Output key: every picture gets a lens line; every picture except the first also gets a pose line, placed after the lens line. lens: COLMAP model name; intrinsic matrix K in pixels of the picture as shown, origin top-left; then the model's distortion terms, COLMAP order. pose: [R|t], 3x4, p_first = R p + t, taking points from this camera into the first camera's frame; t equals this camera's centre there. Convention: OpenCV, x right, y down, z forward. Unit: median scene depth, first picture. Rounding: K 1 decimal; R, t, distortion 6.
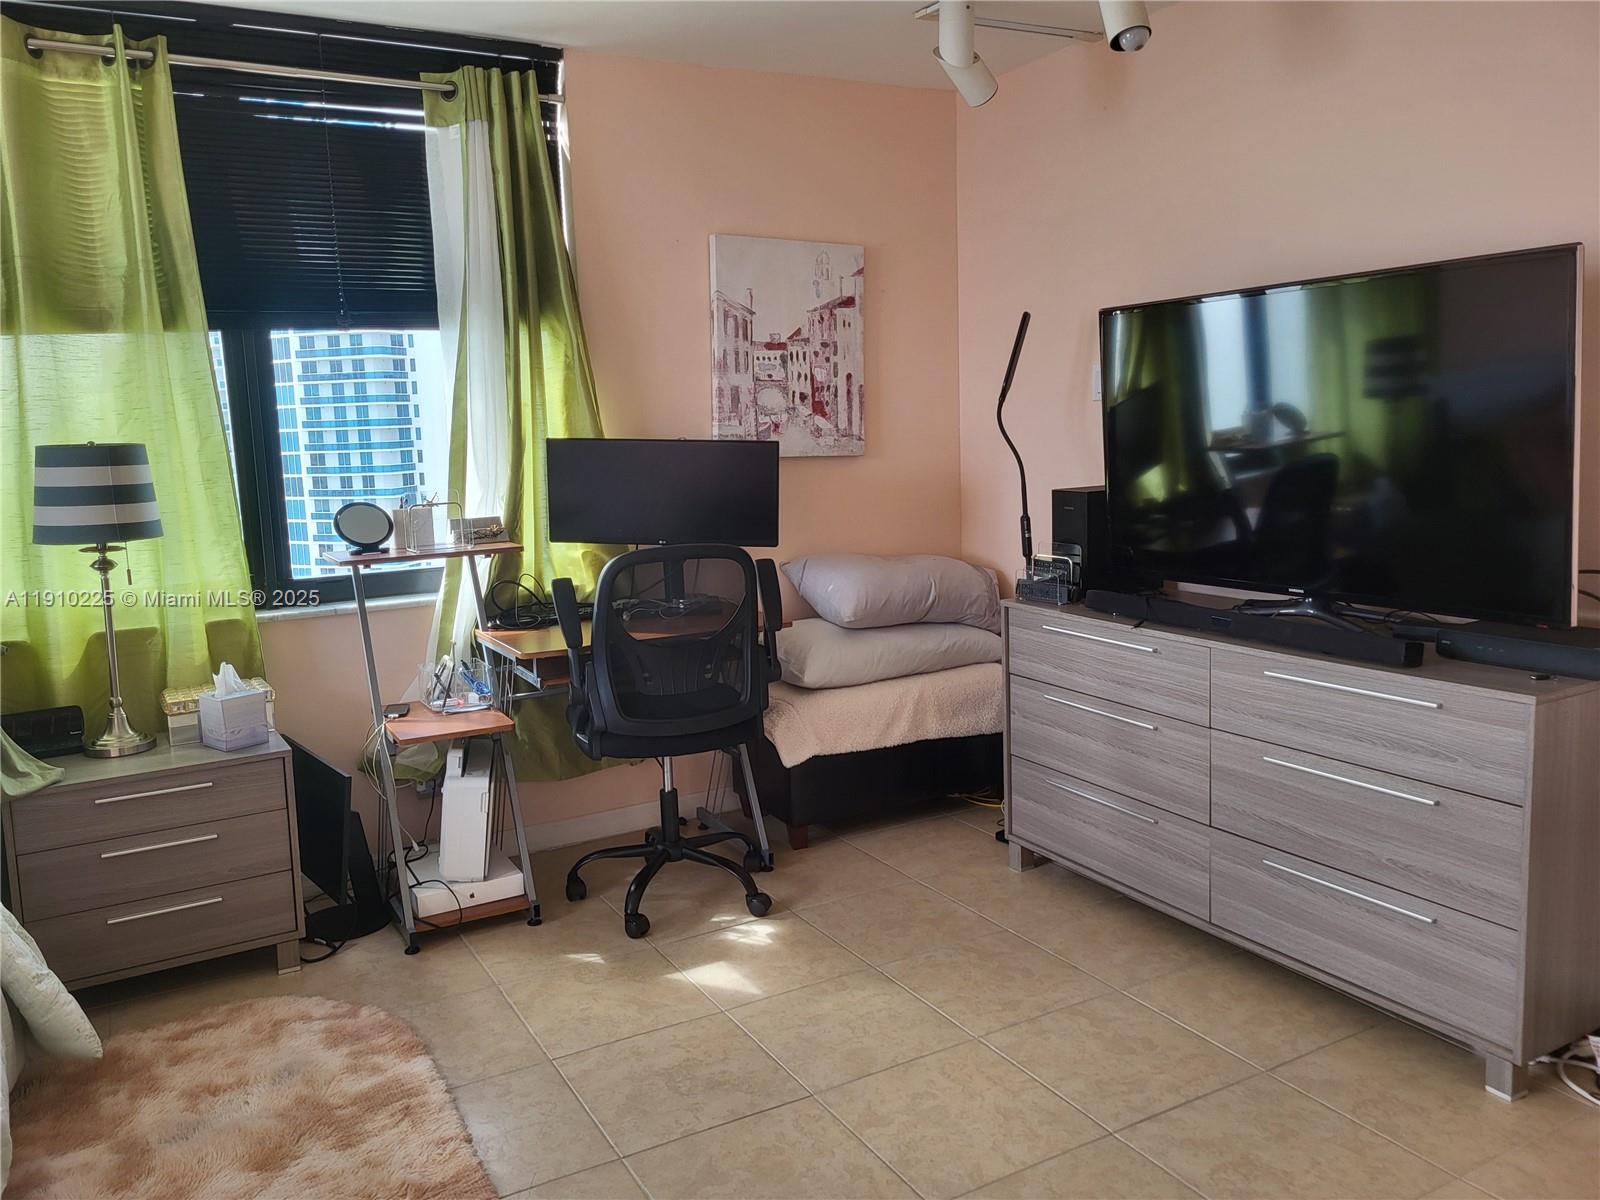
lens RADIAL K [[1223.0, 0, 803.8], [0, 1223.0, 580.6], [0, 0, 1]] dist [0.062916, -0.068190]
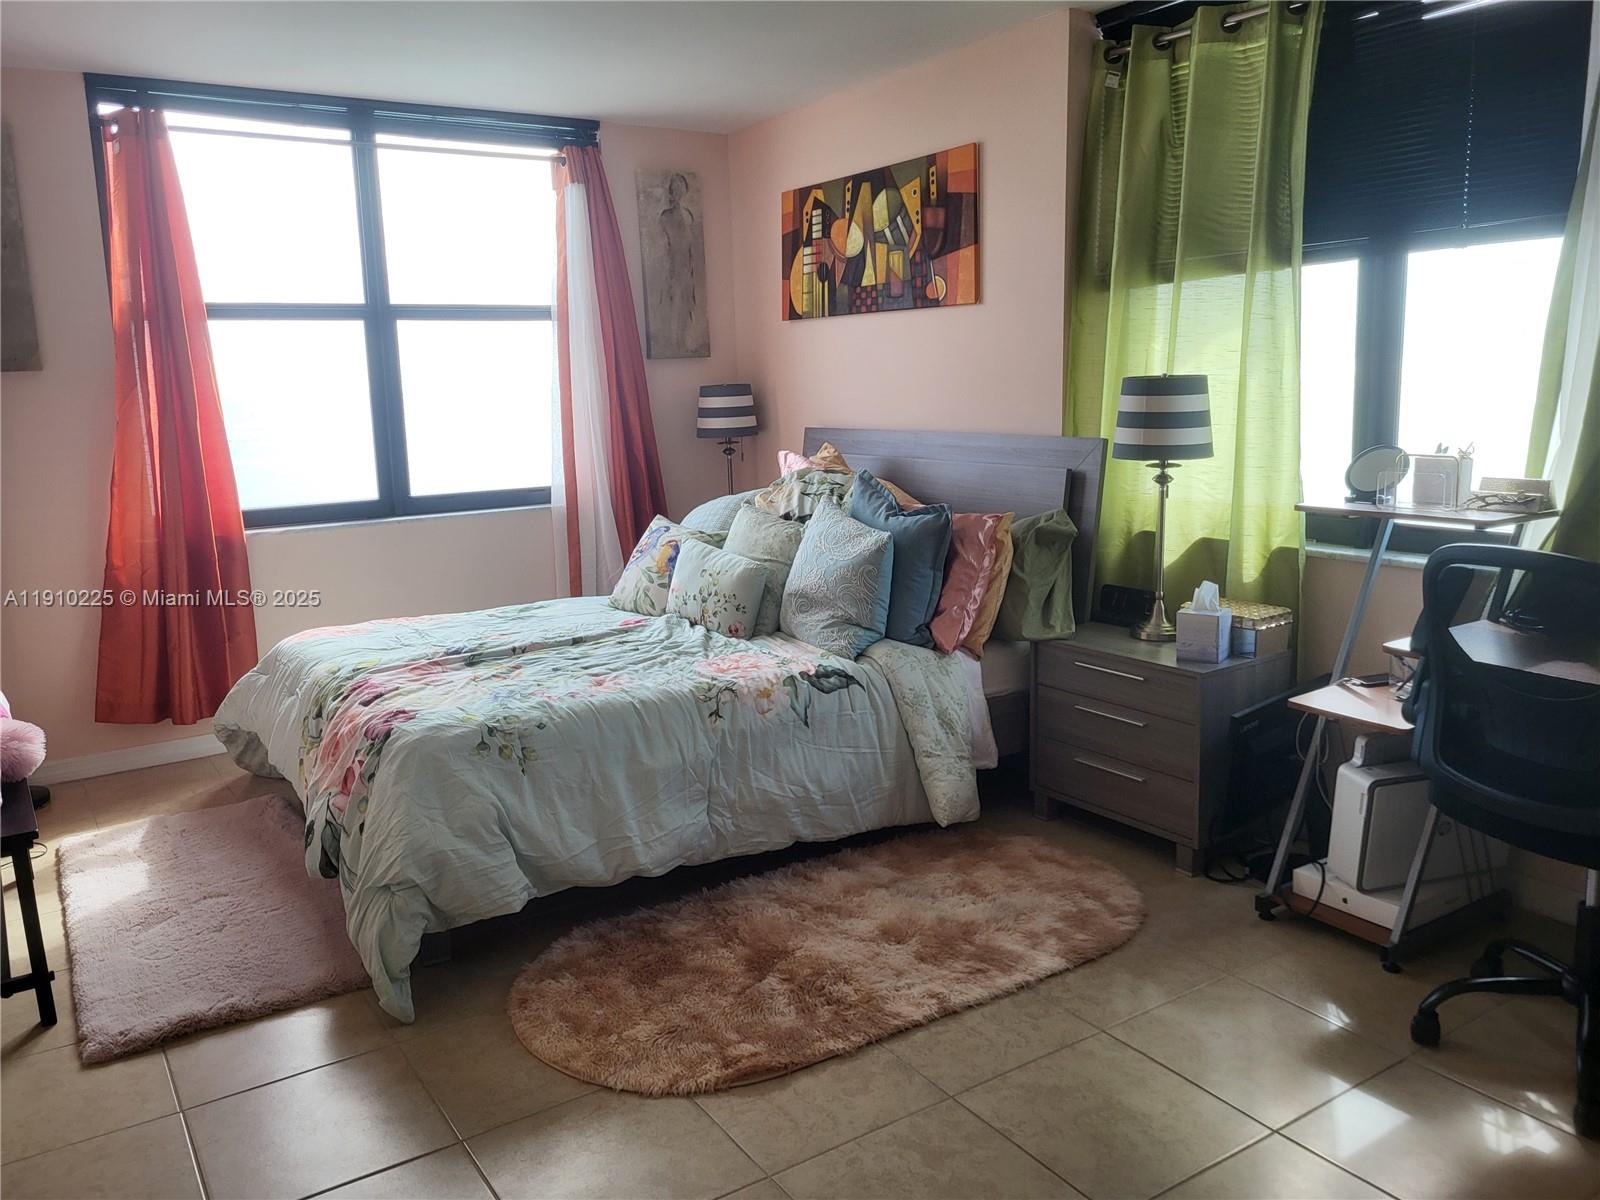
lens RADIAL K [[1217.7, 0, 792.5], [0, 1217.7, 579.0], [0, 0, 1]] dist [0.066431, -0.058610]
pose [[0.080413, 0.194116, -0.977677, 0.571767], [-0.113431, 0.976264, 0.184505, -0.096171], [0.990286, 0.096062, 0.100523, 0.548773]]
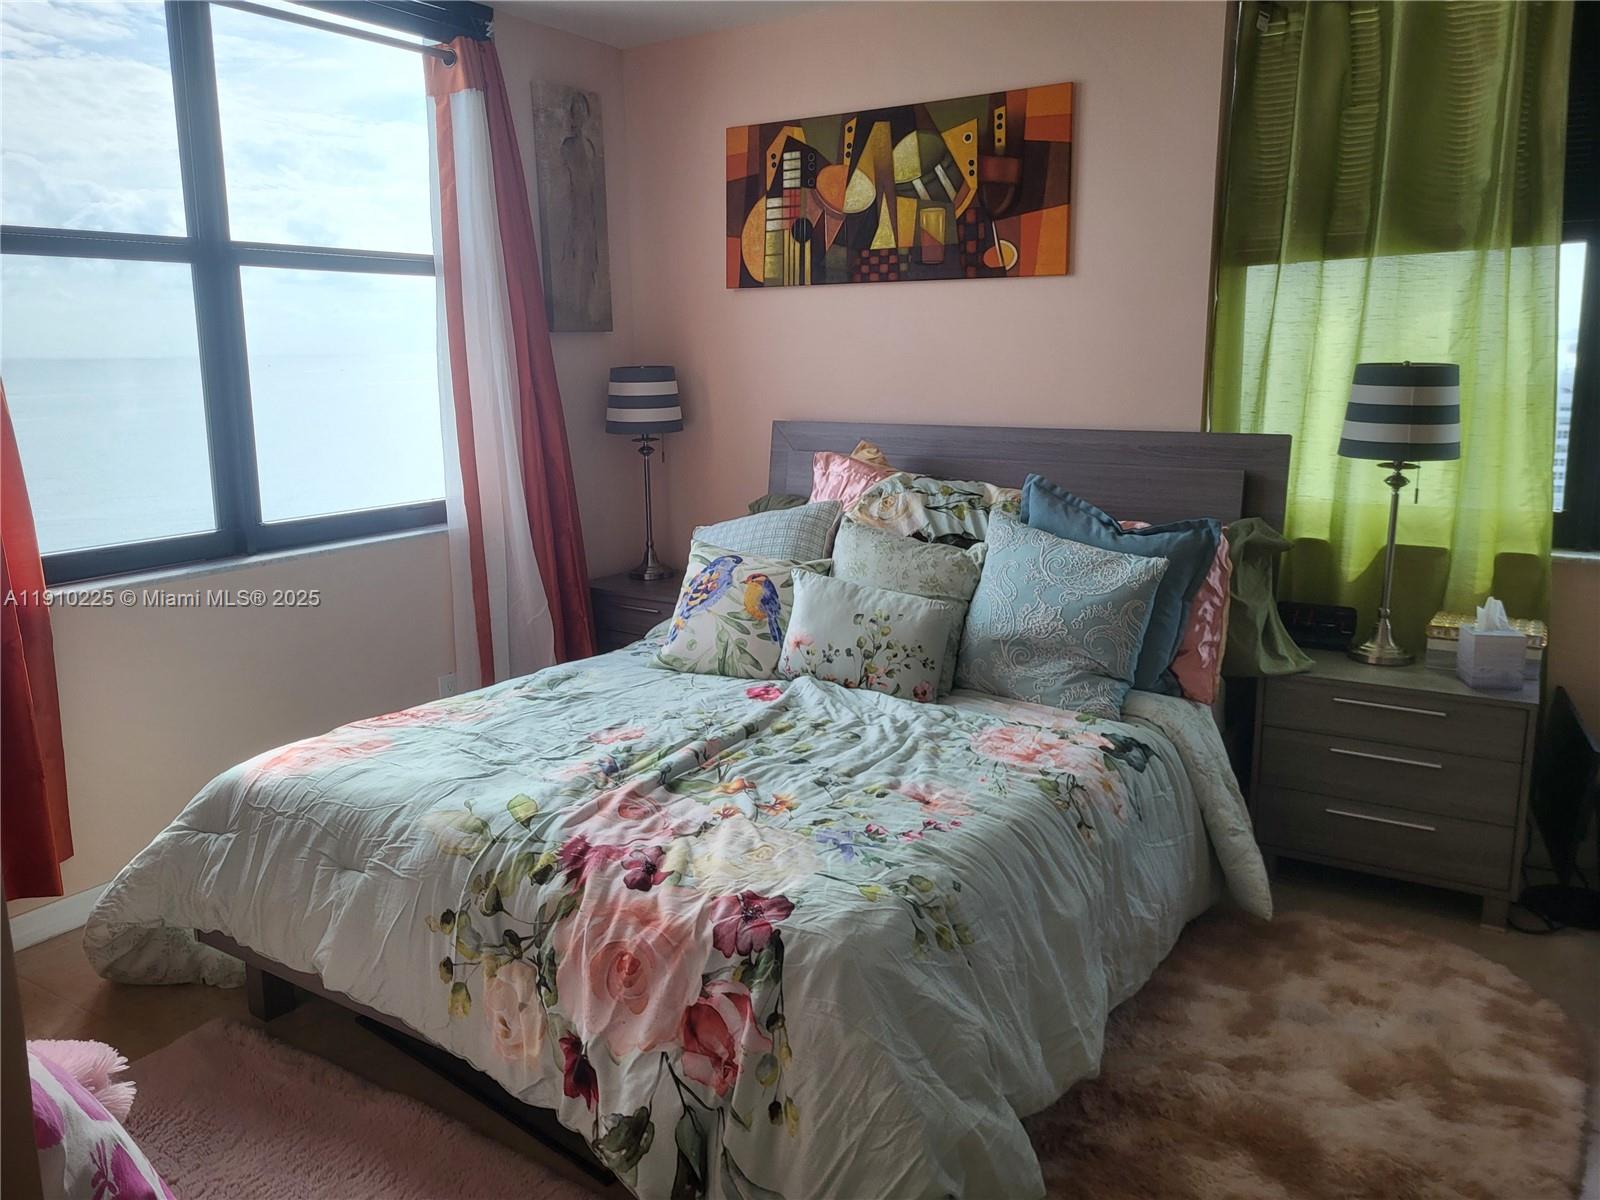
lens RADIAL K [[1223.0, 0, 803.8], [0, 1223.0, 580.6], [0, 0, 1]] dist [0.062916, -0.068190]
pose [[0.470464, 0.190647, -0.861578, 0.110329], [-0.126778, 0.980856, 0.147813, -0.021337], [0.873264, 0.039688, 0.485627, 0.067994]]
